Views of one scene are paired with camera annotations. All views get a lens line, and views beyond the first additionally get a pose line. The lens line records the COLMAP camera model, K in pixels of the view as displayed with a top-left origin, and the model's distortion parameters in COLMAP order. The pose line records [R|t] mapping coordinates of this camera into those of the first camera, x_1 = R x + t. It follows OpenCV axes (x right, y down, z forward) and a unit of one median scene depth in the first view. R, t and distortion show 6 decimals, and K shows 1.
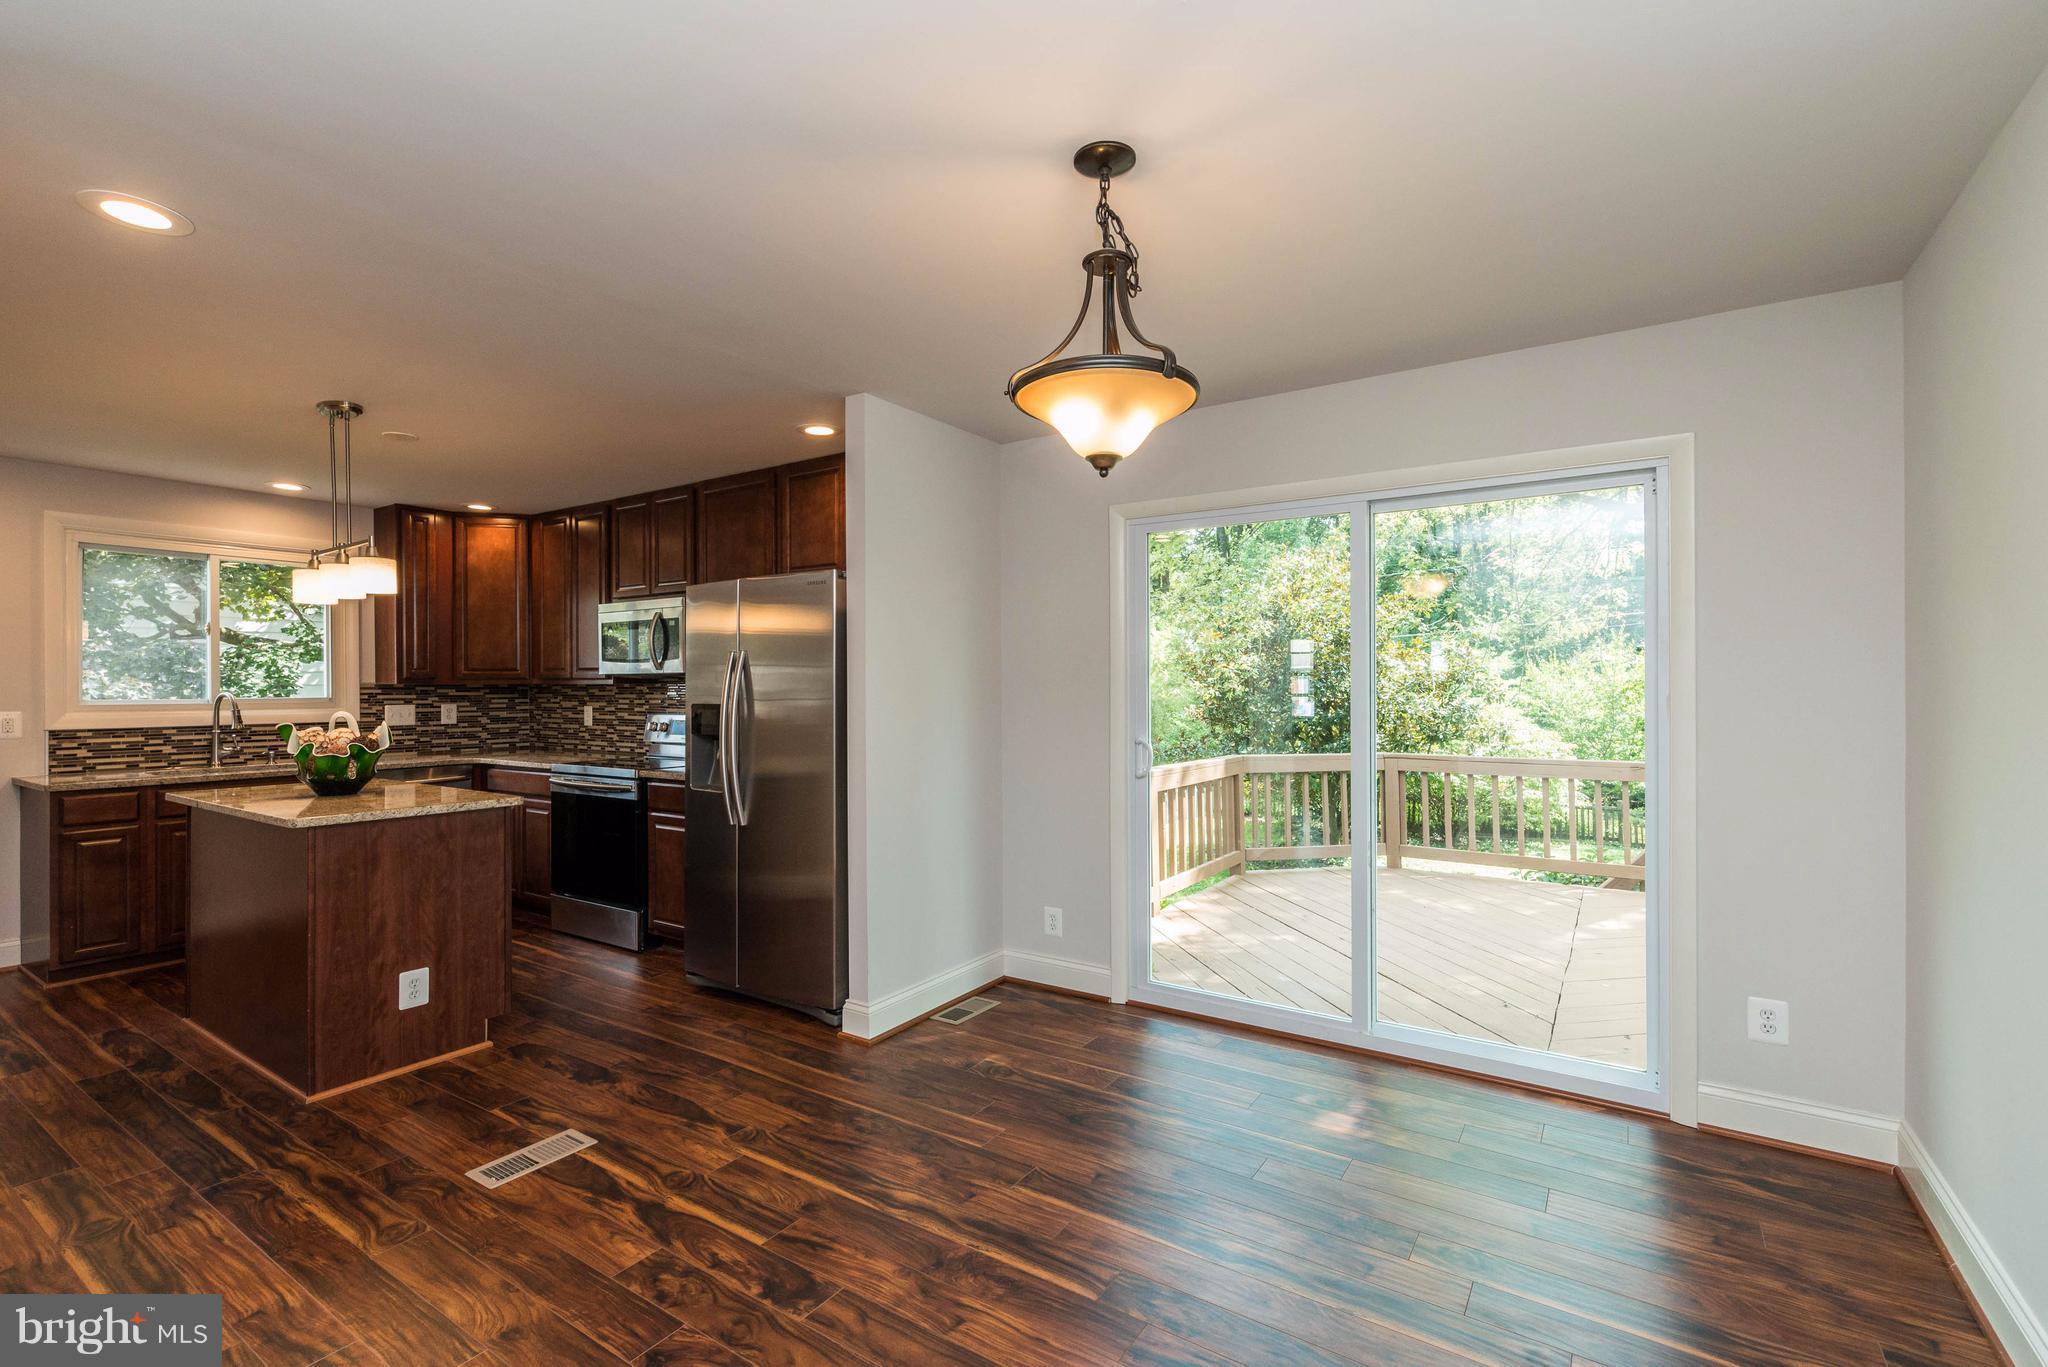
lens RADIAL K [[873.4, 0, 1060.6], [0, 873.4, 685.5], [0, 0, 1]] dist [0.001153, -0.000652]
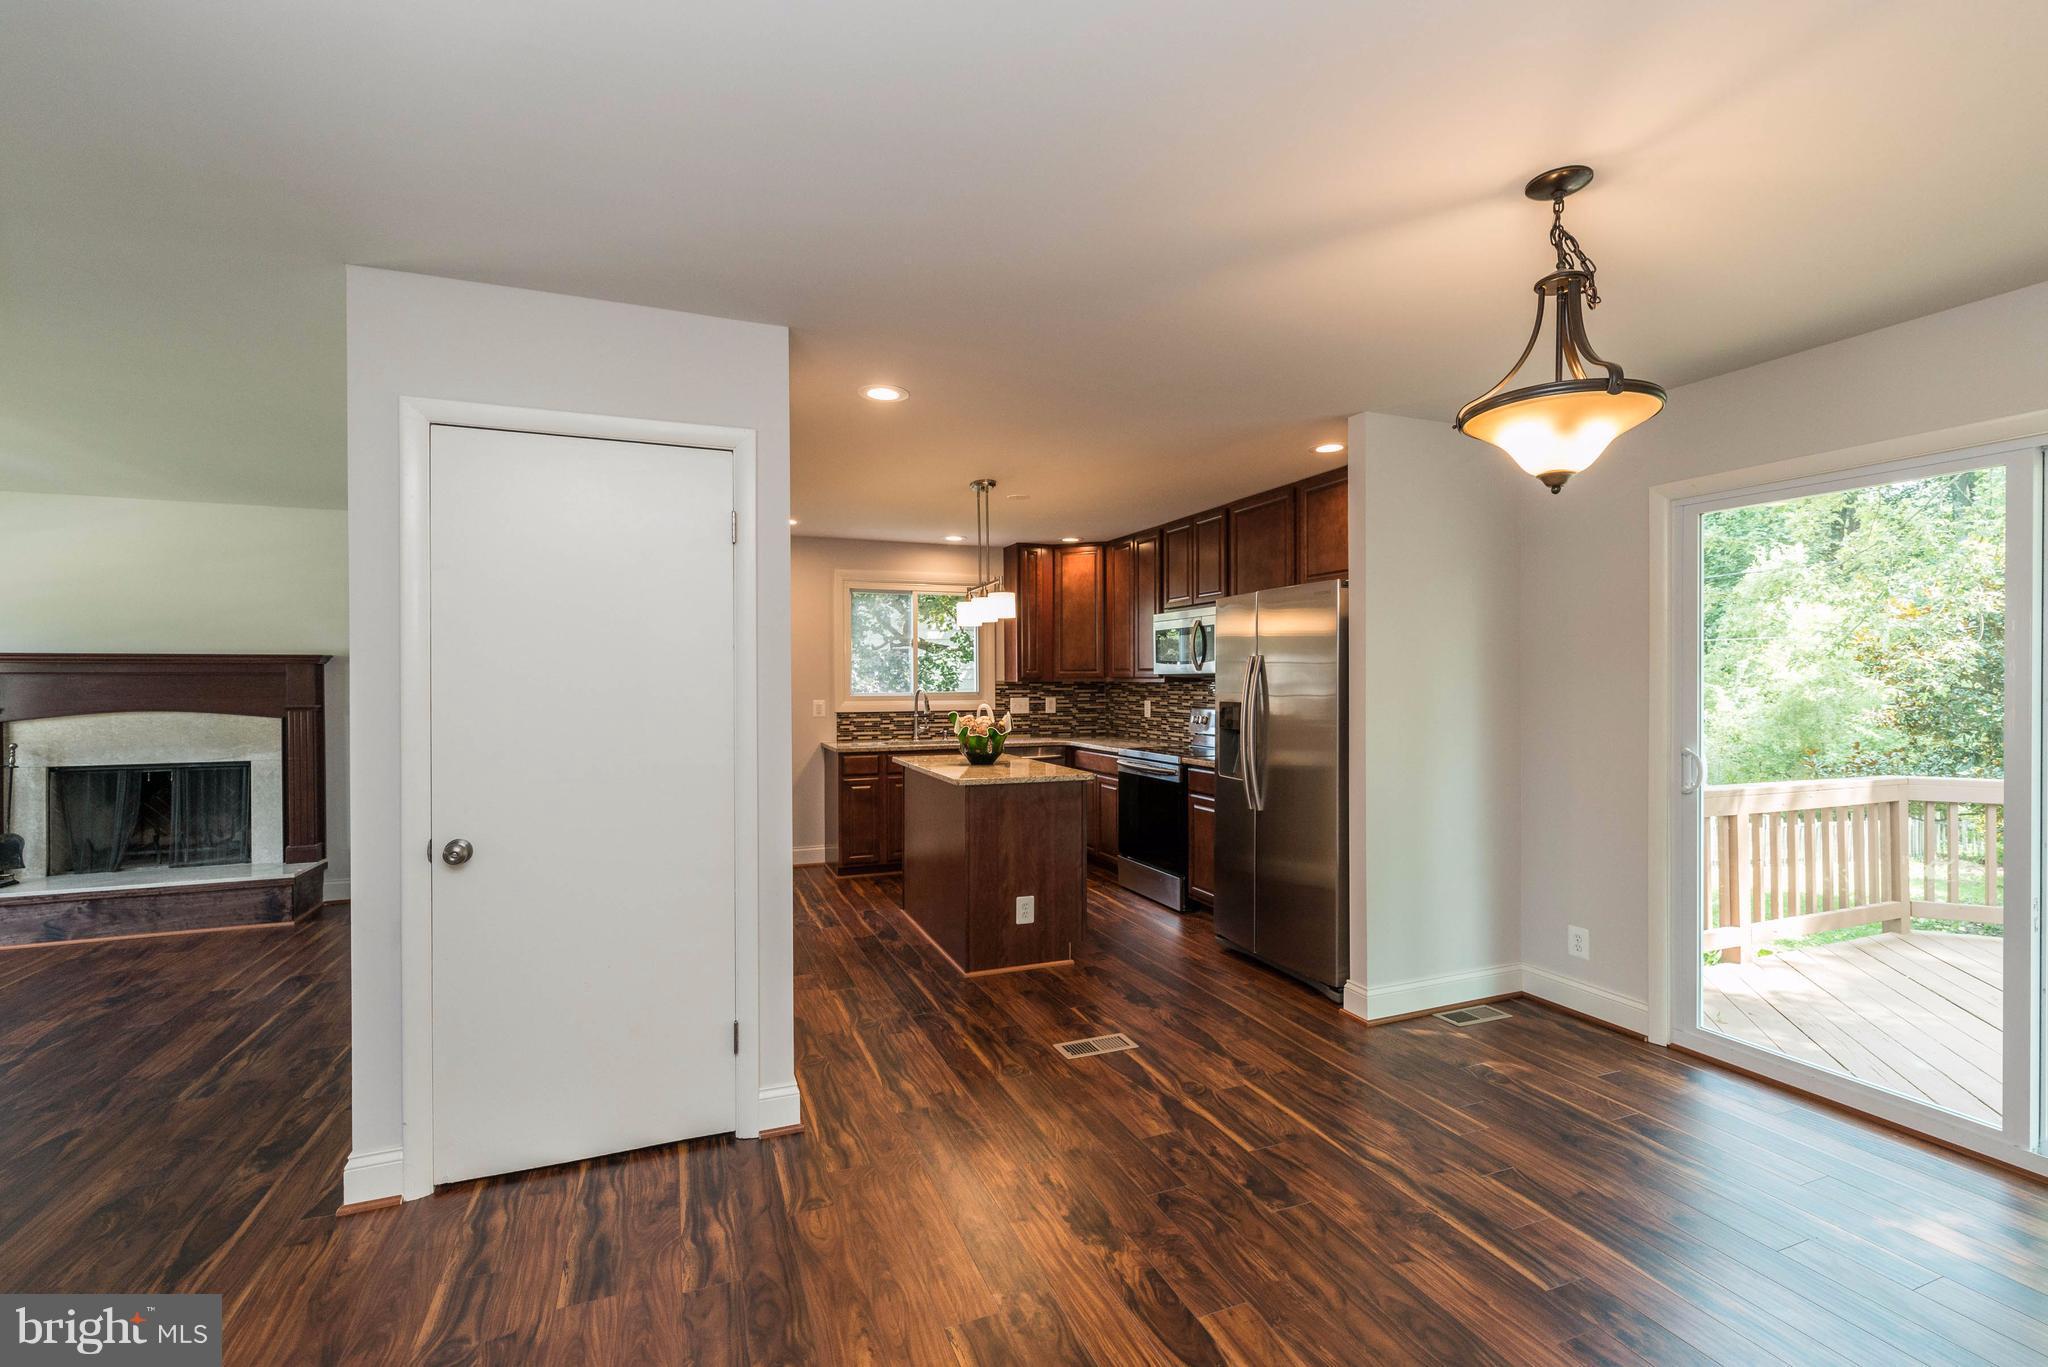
lens RADIAL K [[908.8, 0, 1070.8], [0, 908.8, 685.5], [0, 0, 1]] dist [-0.000734, -0.002118]
pose [[0.827796, 0.005019, -0.561006, 0.095569], [0.000083, 0.999959, 0.009067, -0.012350], [0.561029, -0.007552, 0.827762, -0.110339]]
